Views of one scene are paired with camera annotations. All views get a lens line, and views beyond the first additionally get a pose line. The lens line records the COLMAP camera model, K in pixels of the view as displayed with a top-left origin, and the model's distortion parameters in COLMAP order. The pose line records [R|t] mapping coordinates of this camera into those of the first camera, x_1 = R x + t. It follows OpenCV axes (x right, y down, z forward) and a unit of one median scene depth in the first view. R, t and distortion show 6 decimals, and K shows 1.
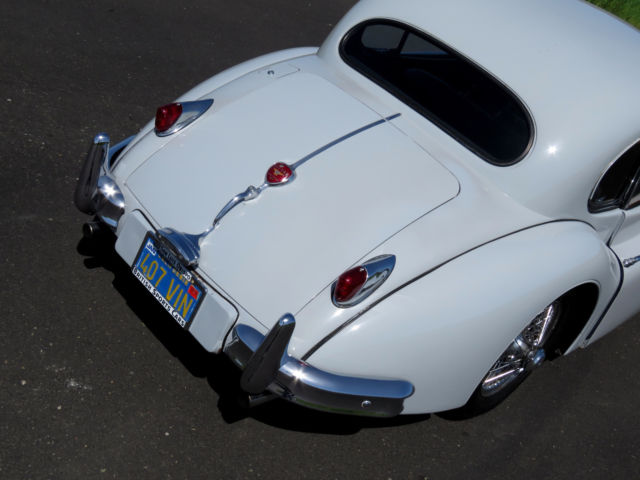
lens RADIAL K [[812.7, 0, 320.0], [0, 812.7, 240.0], [0, 0, 1]] dist [-0.006151, -0.059543]
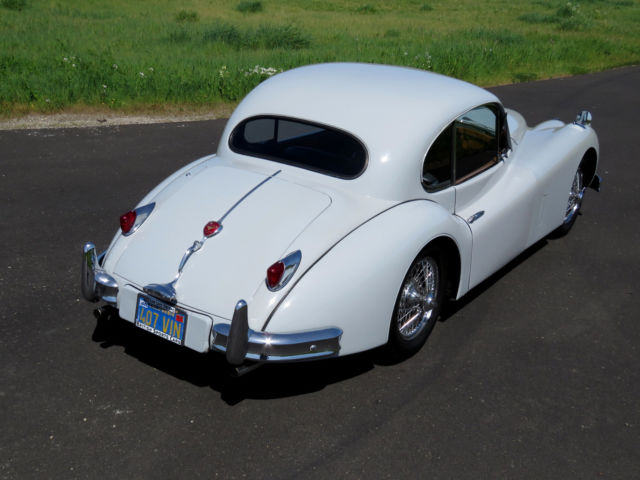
lens RADIAL K [[812.7, 0, 320.0], [0, 812.7, 240.0], [0, 0, 1]] dist [-0.006151, -0.059543]
pose [[0.944464, -0.321892, 0.066140, 0.031460], [0.328517, 0.929793, -0.166016, 0.247400], [-0.008058, 0.178524, 0.983903, -0.452484]]
